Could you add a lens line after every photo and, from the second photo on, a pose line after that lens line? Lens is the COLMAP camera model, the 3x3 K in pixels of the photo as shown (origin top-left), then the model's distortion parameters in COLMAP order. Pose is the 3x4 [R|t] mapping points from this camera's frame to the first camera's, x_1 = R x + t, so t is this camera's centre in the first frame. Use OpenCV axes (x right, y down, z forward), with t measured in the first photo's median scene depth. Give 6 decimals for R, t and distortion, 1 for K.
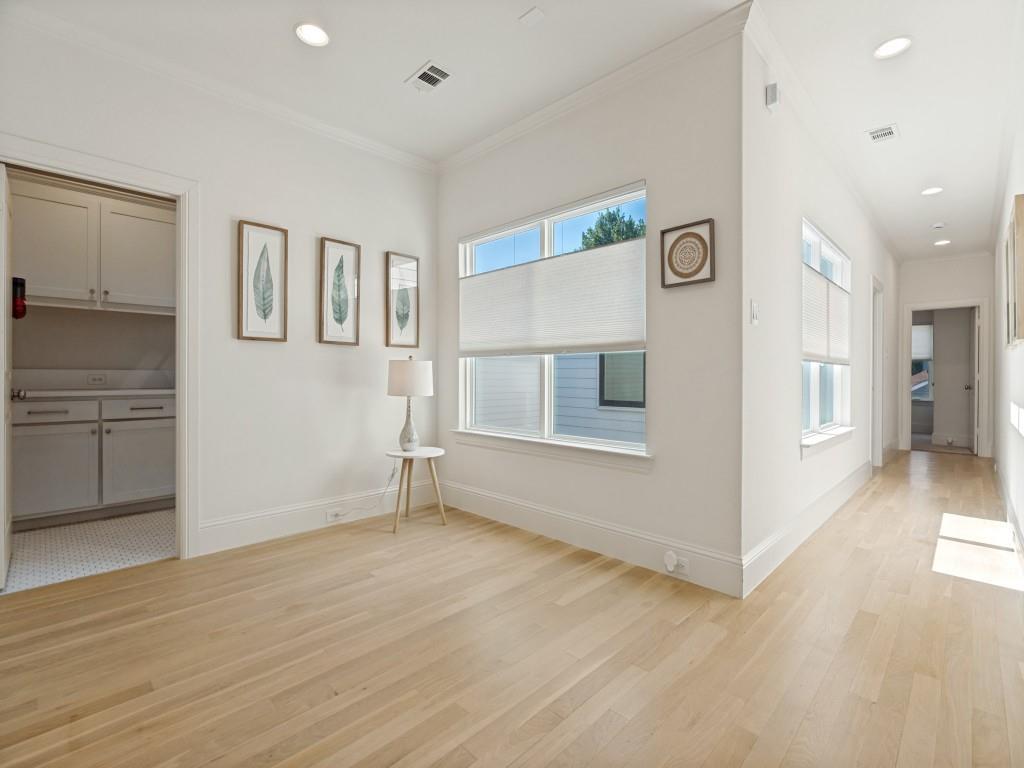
lens RADIAL K [[469.7, 0, 512.0], [0, 469.7, 384.0], [0, 0, 1]] dist [-0.001450, -0.000411]
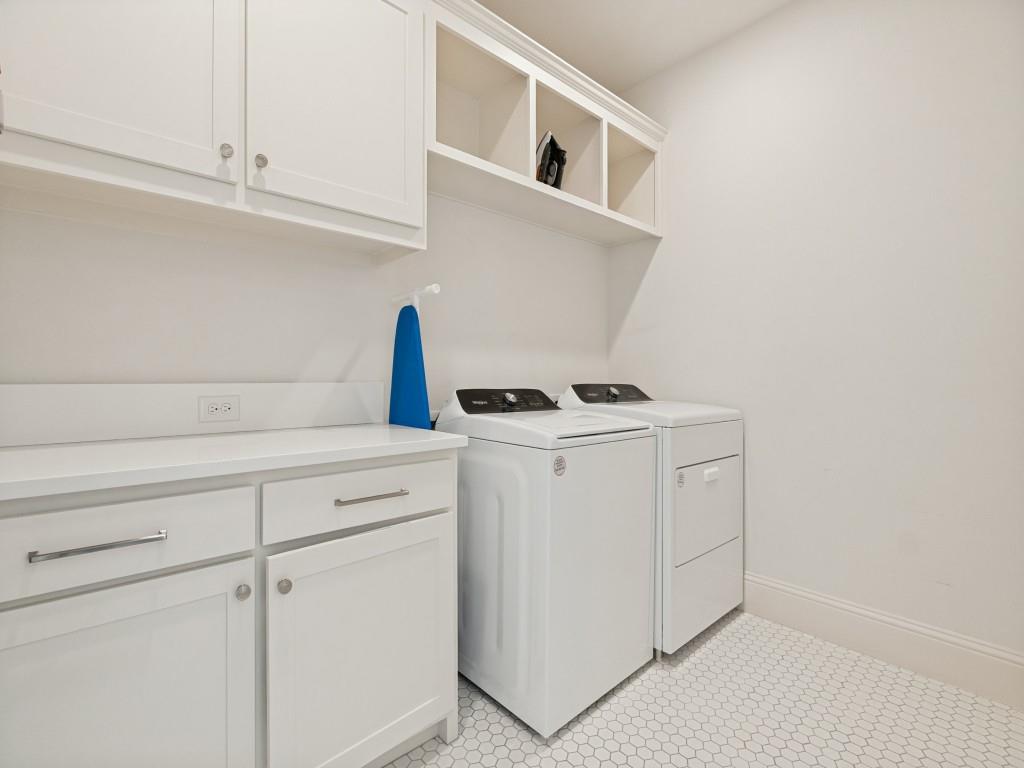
lens RADIAL K [[469.7, 0, 512.0], [0, 469.7, 384.0], [0, 0, 1]] dist [-0.001450, -0.000411]
pose [[0.998416, -0.006015, -0.055943, -0.687073], [0.005456, 0.999934, -0.010141, -0.027460], [0.056000, 0.009819, 0.998382, 0.692243]]
